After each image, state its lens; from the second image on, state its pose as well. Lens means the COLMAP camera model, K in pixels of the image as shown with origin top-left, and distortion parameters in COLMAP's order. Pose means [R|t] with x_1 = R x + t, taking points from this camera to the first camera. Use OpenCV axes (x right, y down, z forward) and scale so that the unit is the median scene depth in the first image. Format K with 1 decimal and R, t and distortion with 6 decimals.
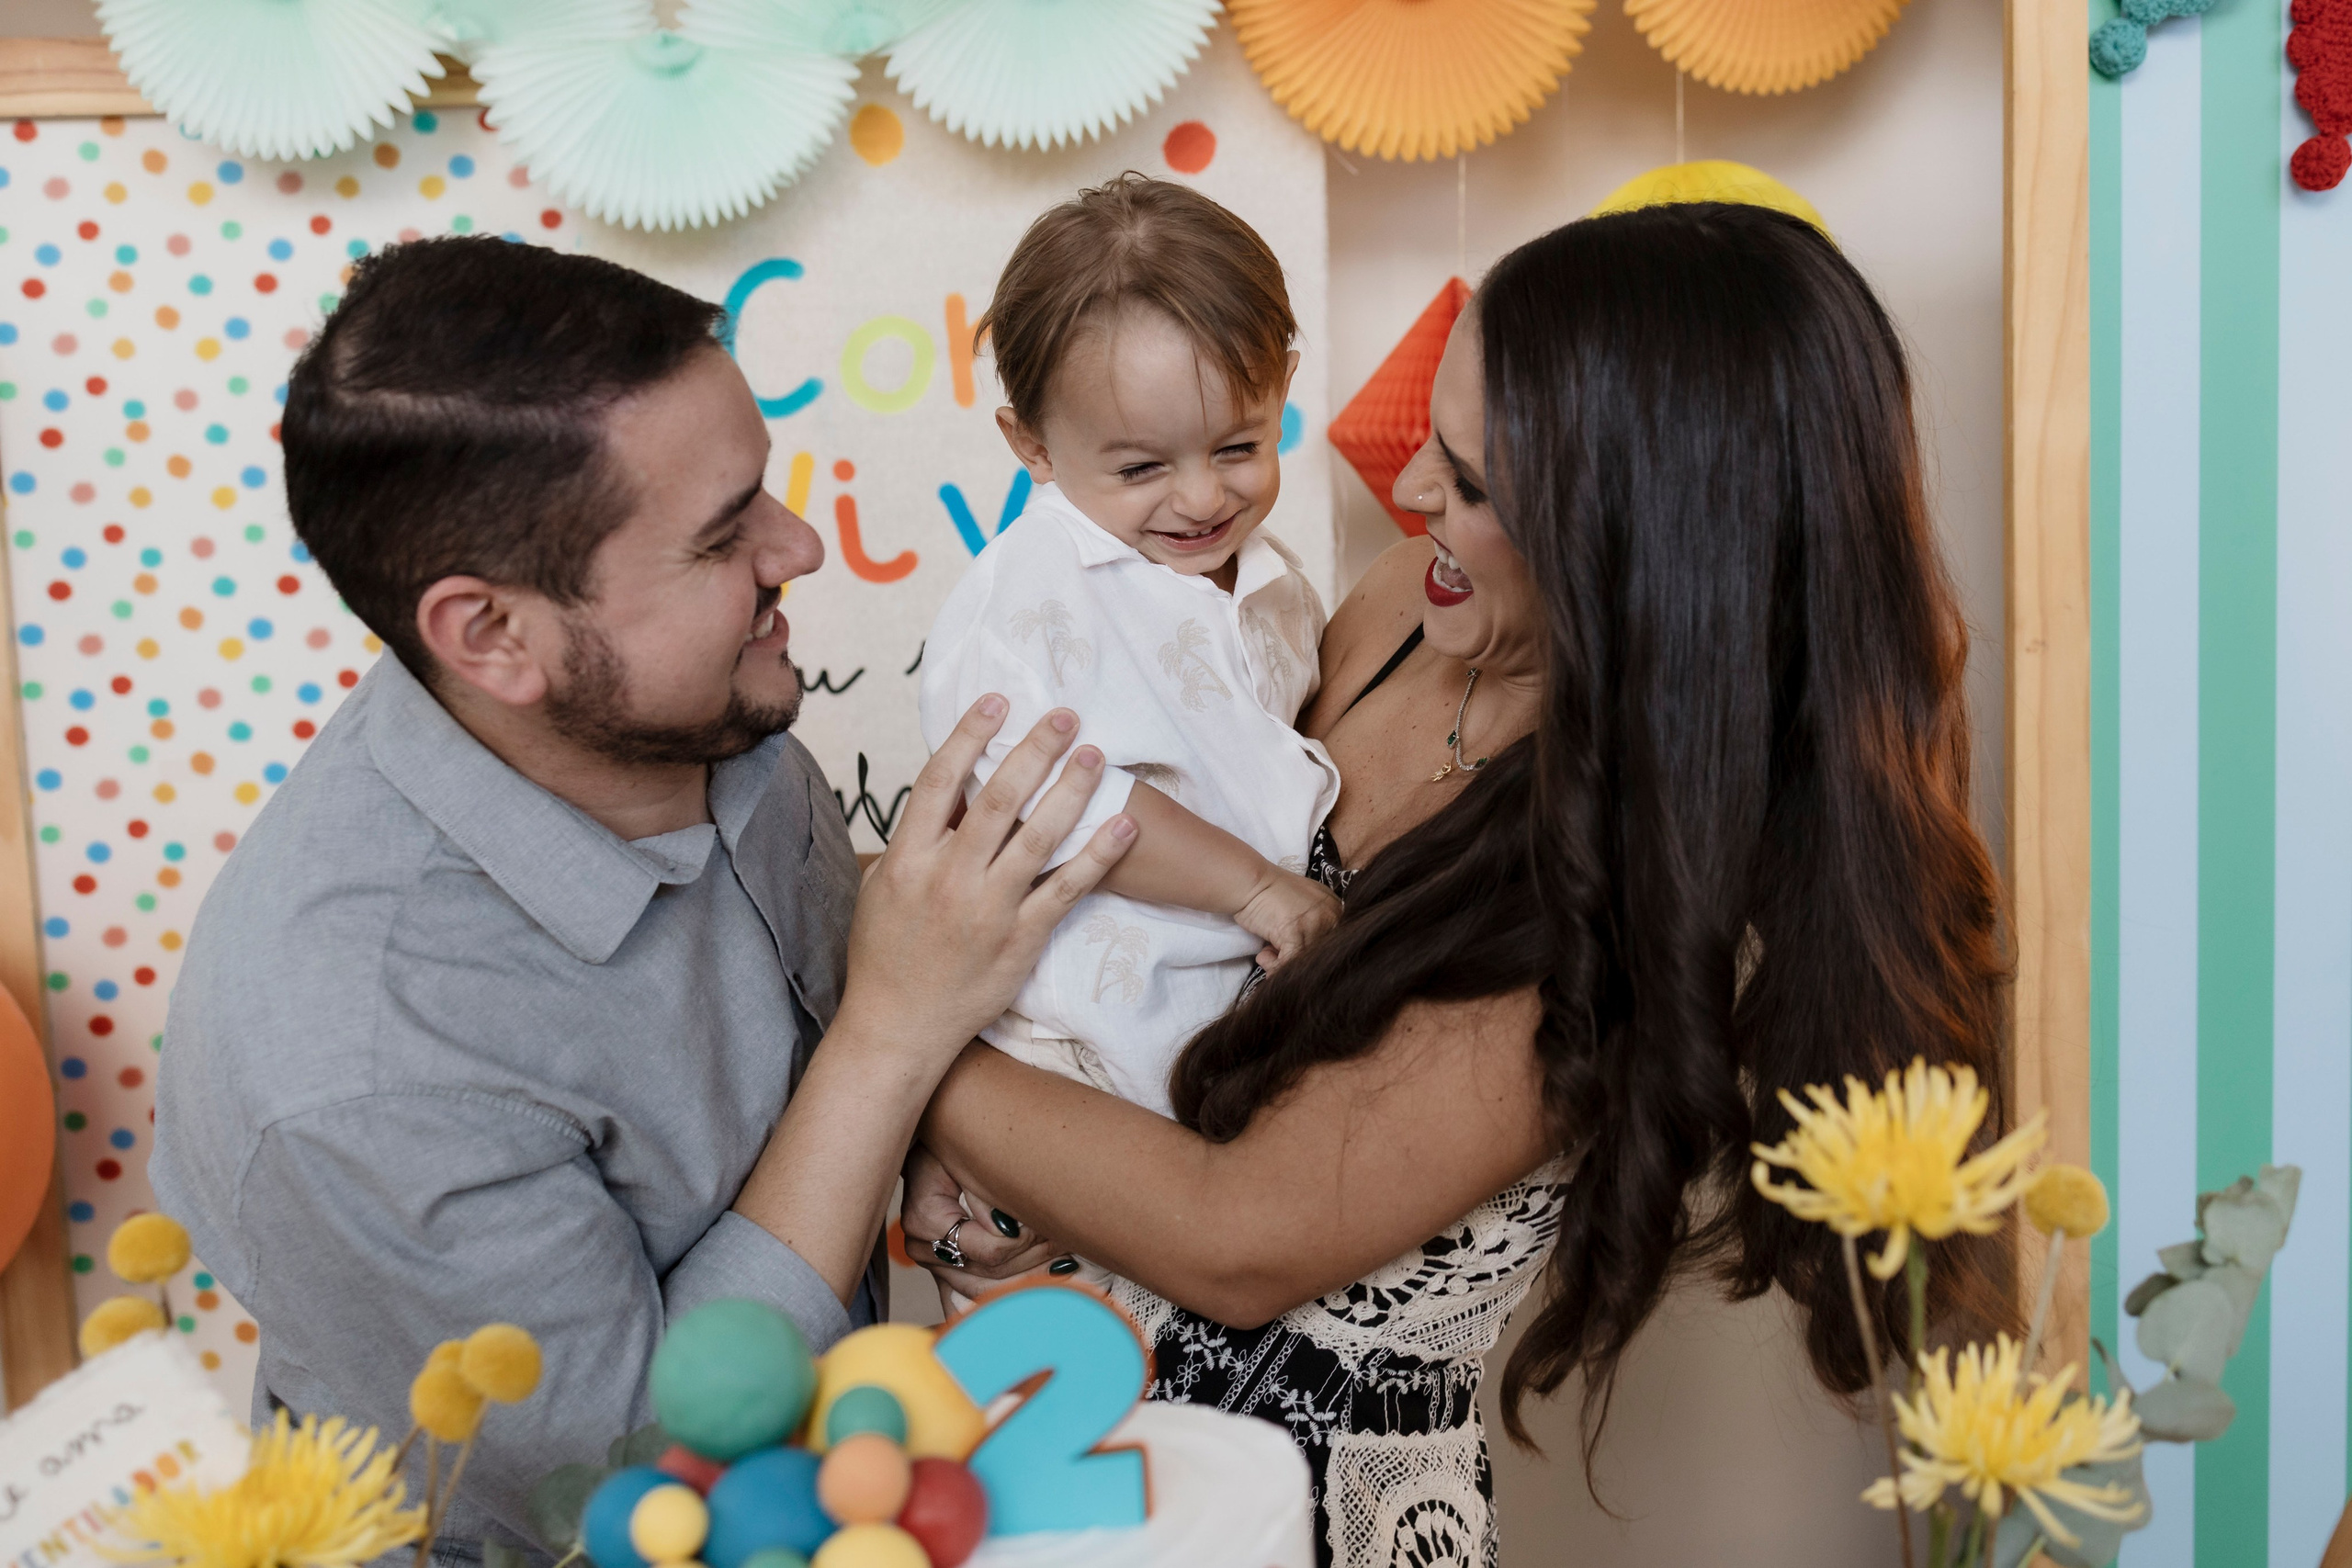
lens RADIAL K [[2358.0, 0, 1195.9], [0, 2358.0, 779.7], [0, 0, 1]] dist [0.005827, 0.000000]
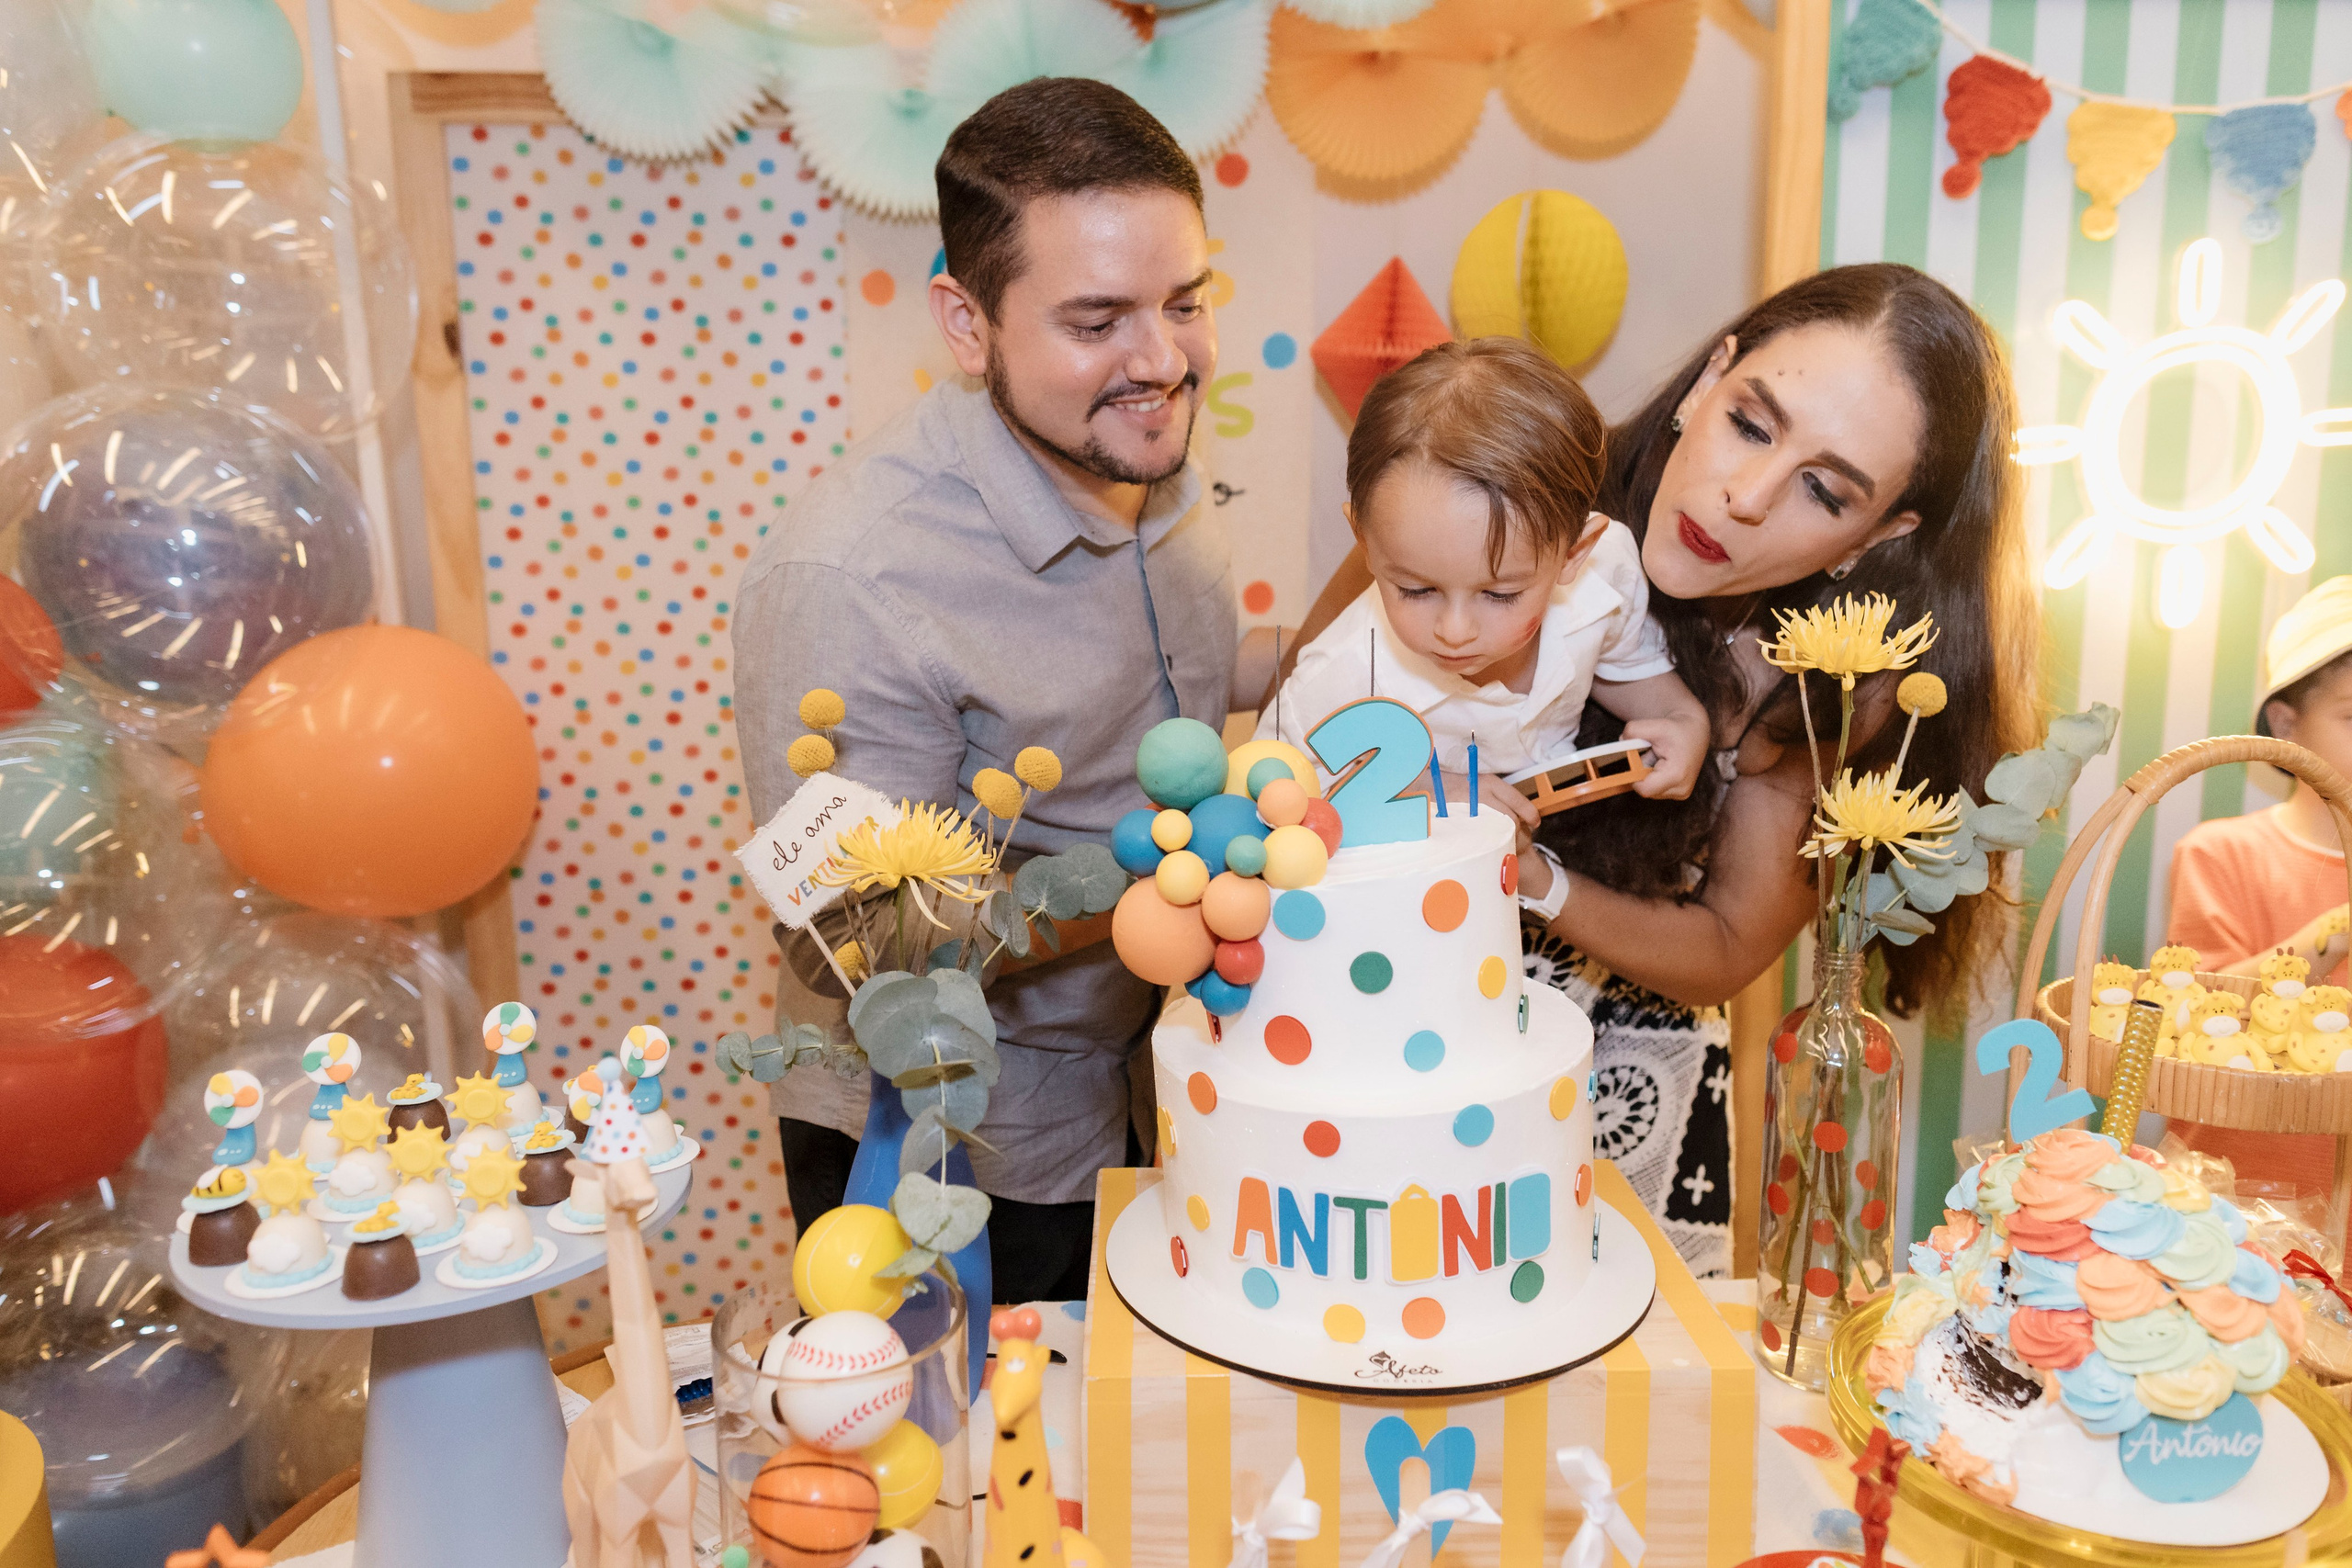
lens RADIAL K [[1543.5, 0, 1161.7], [0, 1543.5, 767.6], [0, 0, 1]] dist [0.008924, -0.005125]
pose [[0.998539, 0.010765, 0.052952, -0.102331], [-0.014244, 0.997733, 0.065768, 0.066430], [-0.052124, -0.066426, 0.996429, -0.057957]]
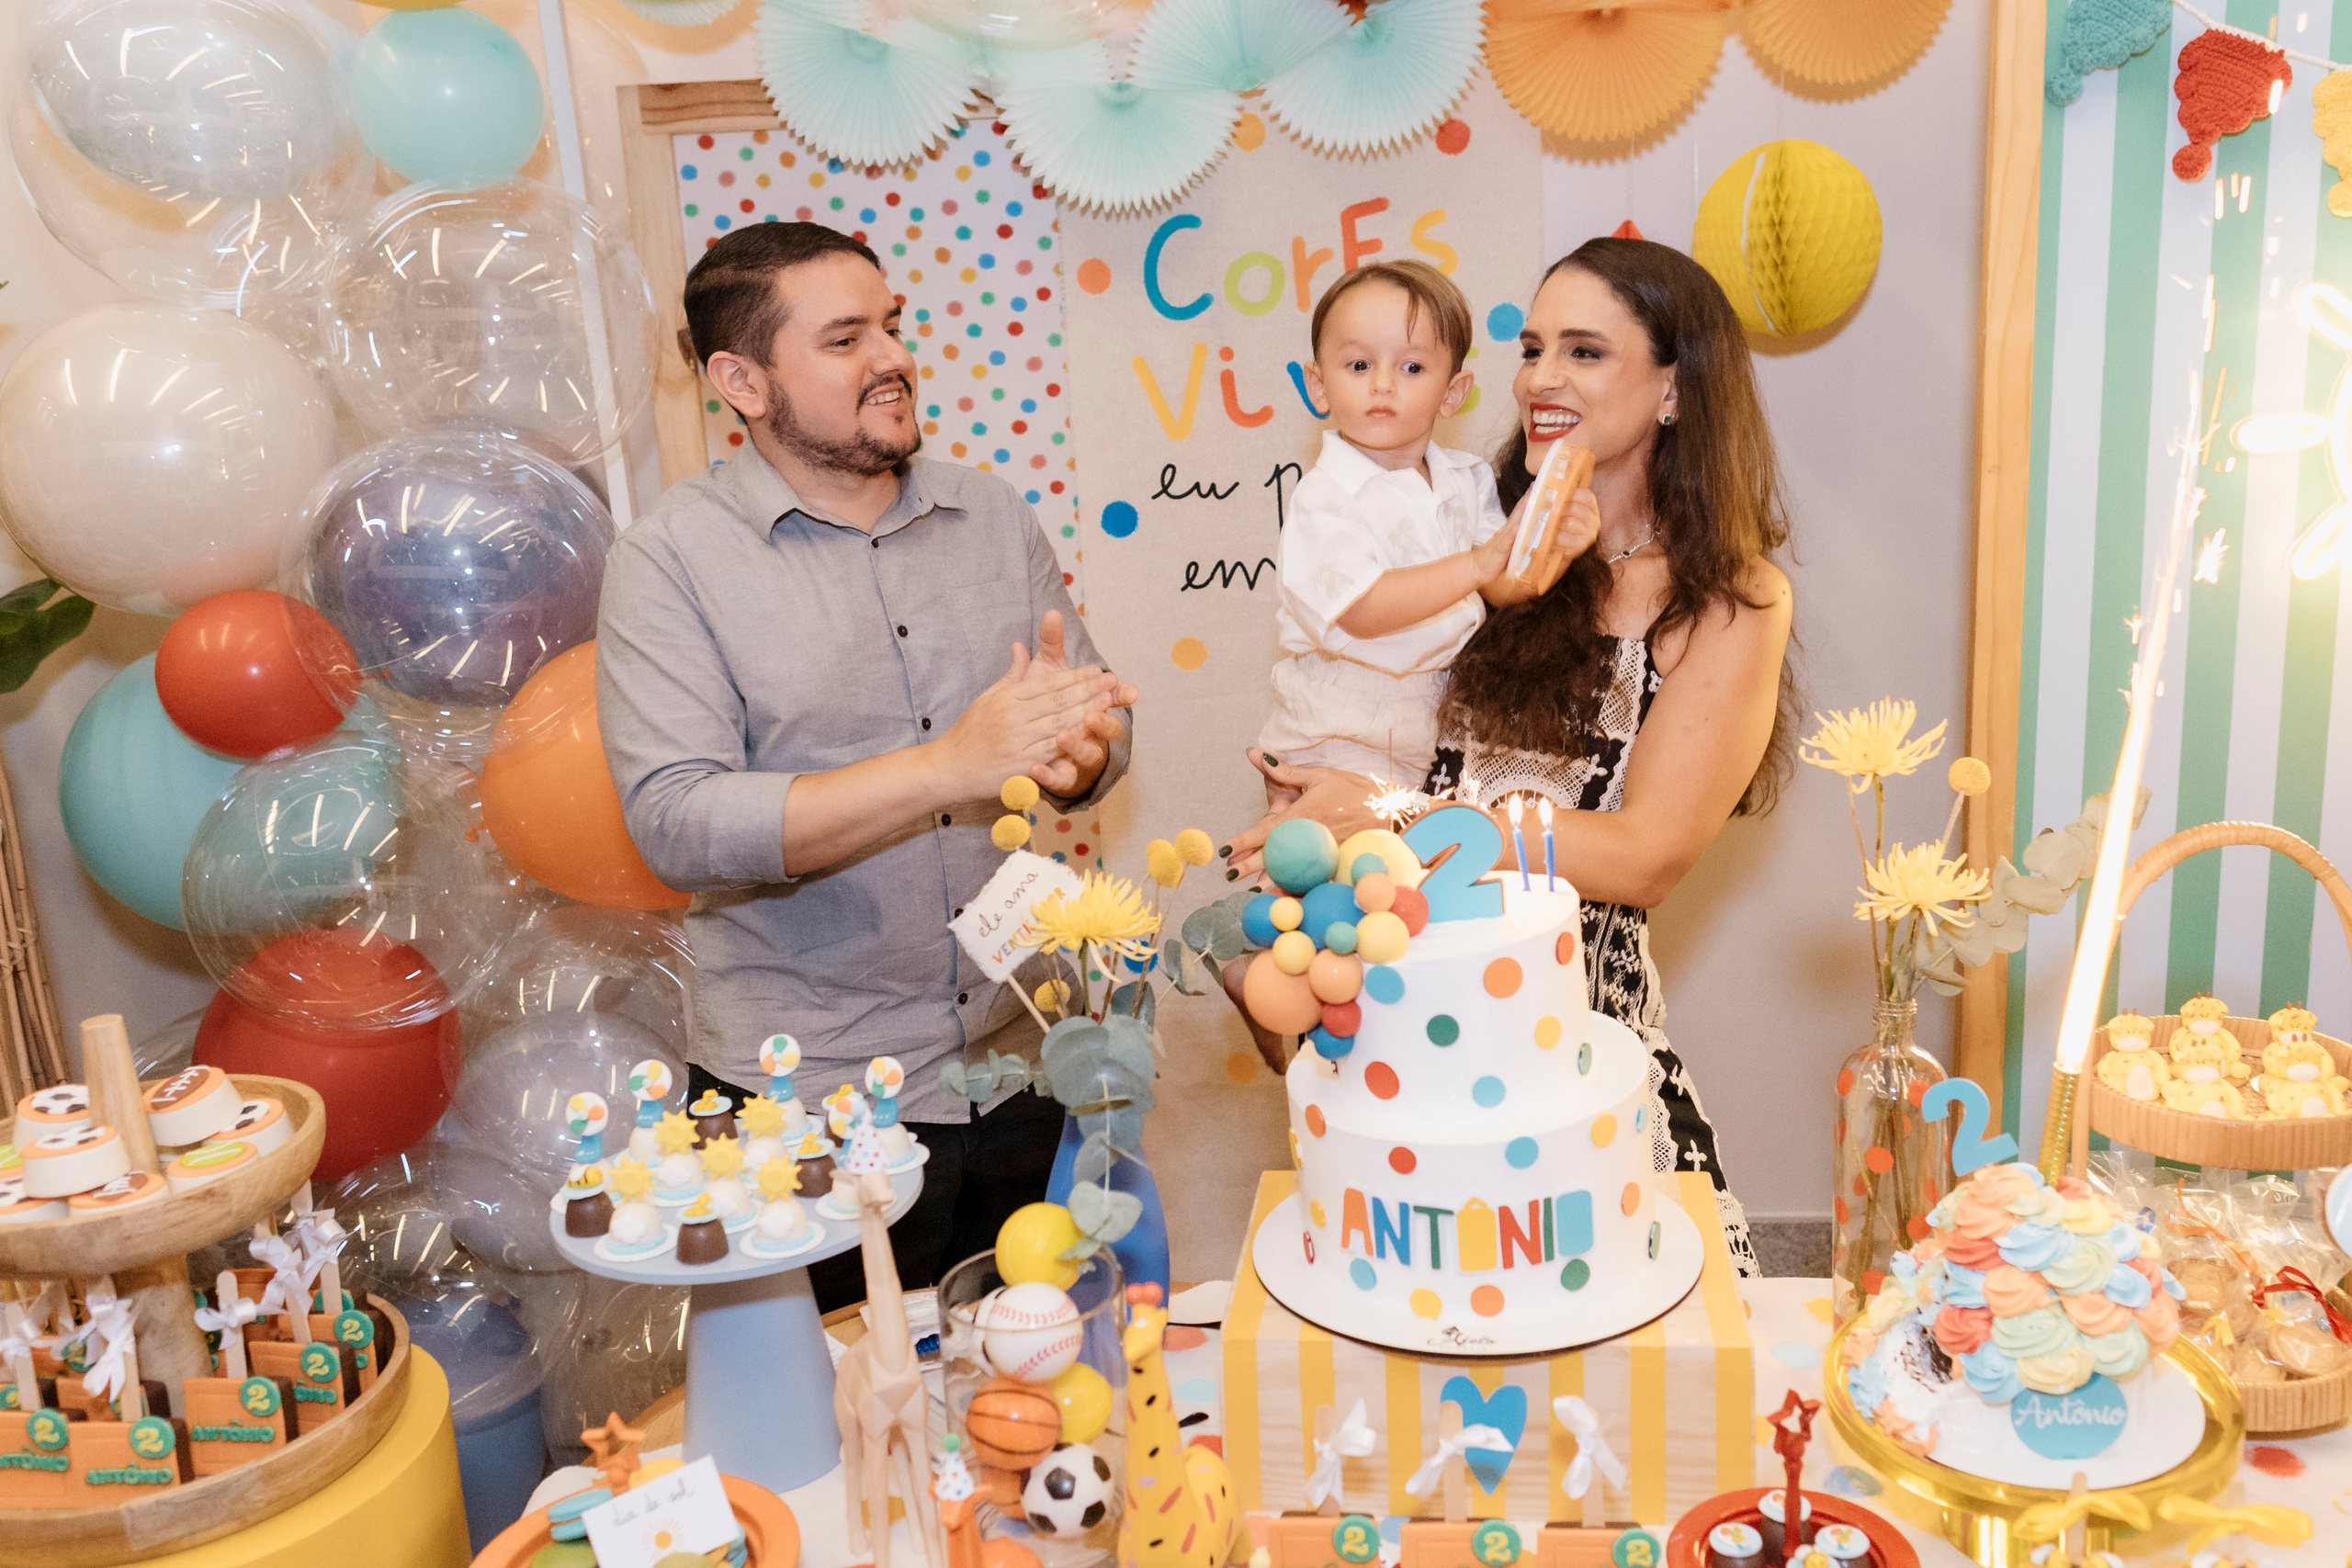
lens RADIAL K [[1816.4, 0, 1255.7], [0, 1816.4, 791.5], [0, 0, 1]] dist [0.007460, -0.003441]
pose [[0.997805, 0.002600, -0.066170, -0.051764], [0.006293, 0.990983, 0.133839, -0.006377], [0.065921, -0.133962, 0.988791, -0.231401]]
